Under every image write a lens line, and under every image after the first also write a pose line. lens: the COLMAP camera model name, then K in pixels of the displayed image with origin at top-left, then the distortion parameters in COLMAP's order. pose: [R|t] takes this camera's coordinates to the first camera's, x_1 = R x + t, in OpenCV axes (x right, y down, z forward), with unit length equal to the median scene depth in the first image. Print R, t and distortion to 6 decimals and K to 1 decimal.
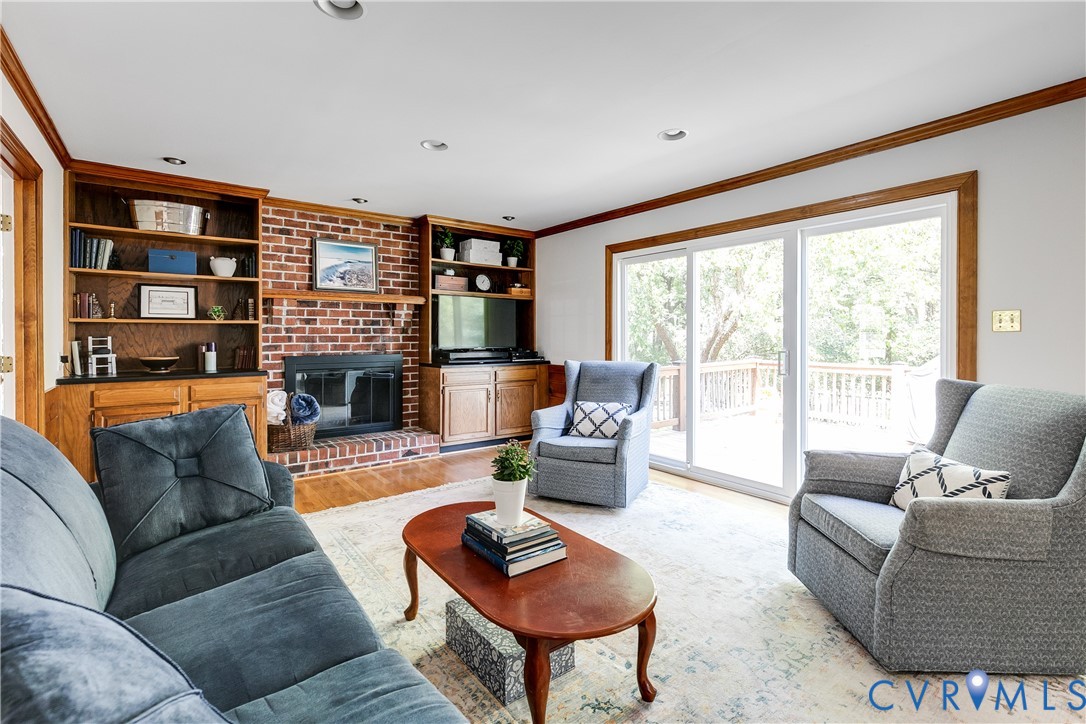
lens RADIAL K [[497.5, 0, 542.2], [0, 497.5, 335.9], [0, 0, 1]] dist [0.009102, 0.000301]
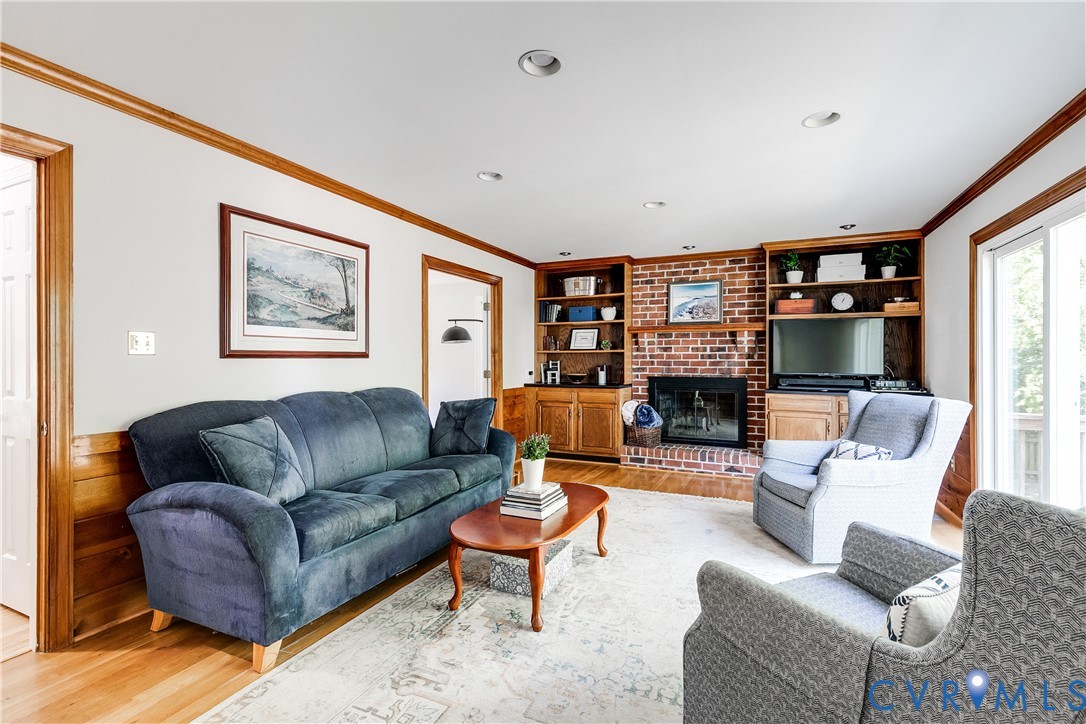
lens RADIAL K [[497.5, 0, 548.6], [0, 497.5, 356.3], [0, 0, 1]] dist [0.009102, 0.000301]
pose [[0.471933, -0.004504, -0.881623, 0.505896], [-0.001536, 0.999981, -0.005931, -0.003201], [0.881633, 0.004153, 0.471917, 0.136791]]
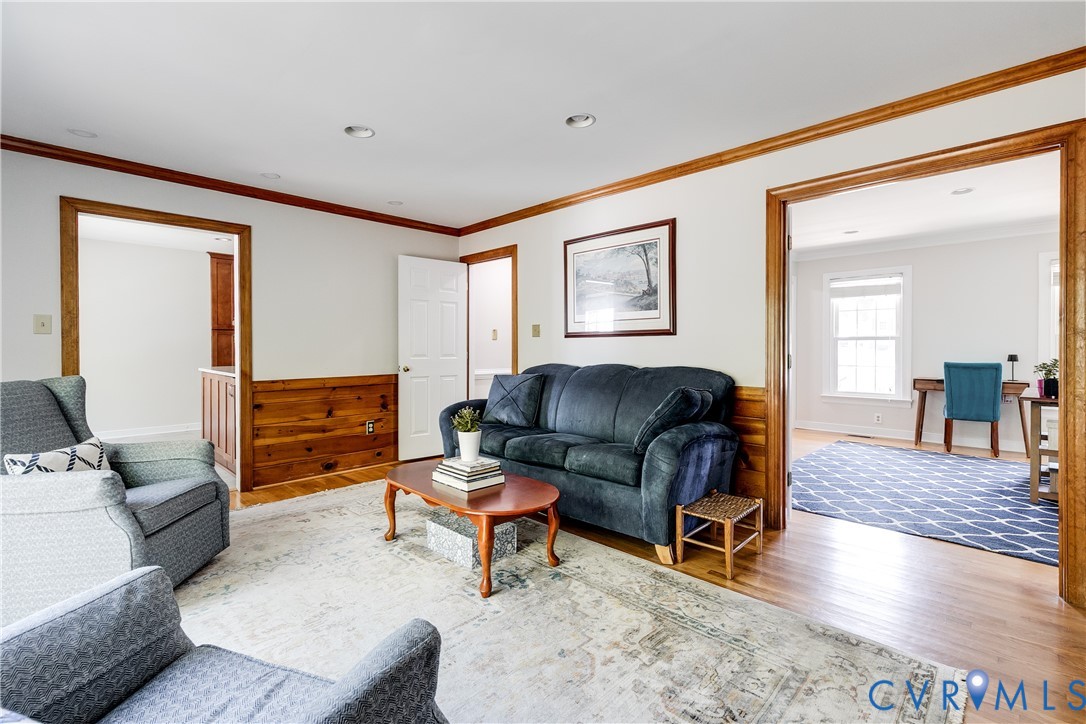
lens RADIAL K [[497.5, 0, 541.0], [0, 497.5, 350.1], [0, 0, 1]] dist [0.009102, 0.000301]
pose [[-0.990502, 0.002280, -0.137477, -0.029464], [0.001360, 0.999976, 0.006787, 0.012855], [0.137489, 0.006536, -0.990482, 1.006949]]
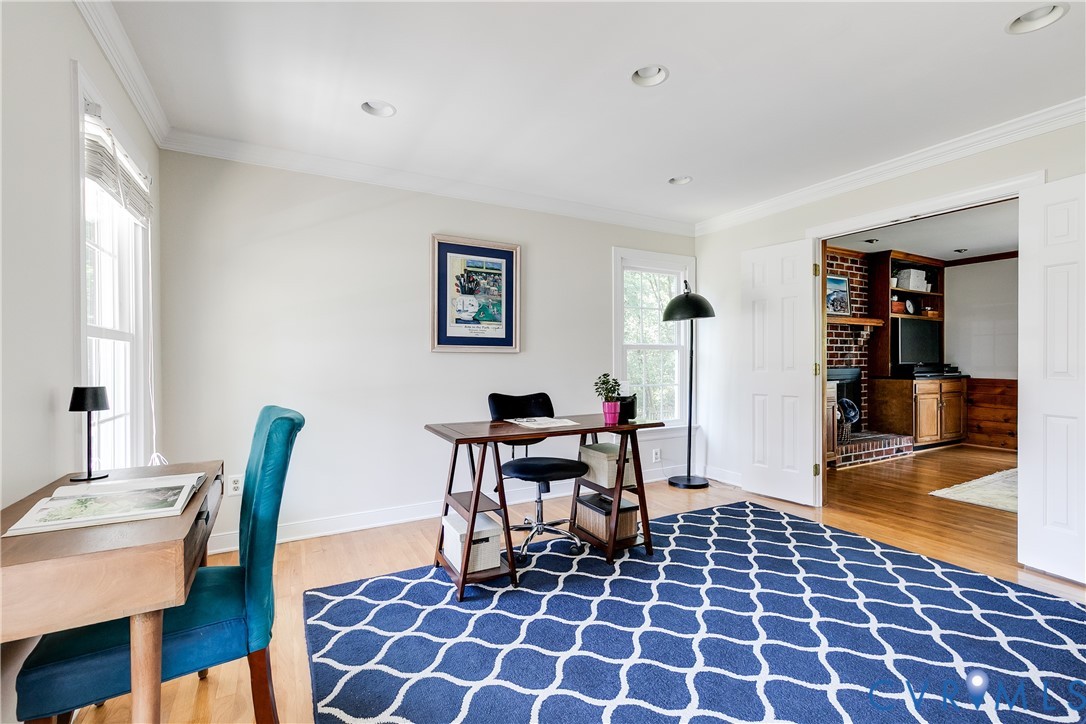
lens RADIAL K [[497.5, 0, 549.6], [0, 497.5, 360.8], [0, 0, 1]] dist [0.009102, 0.000301]
pose [[0.991133, 0.000799, -0.132874, -0.947025], [0.000020, 0.999981, 0.006159, 0.012645], [0.132877, -0.006107, 0.991114, -0.304004]]
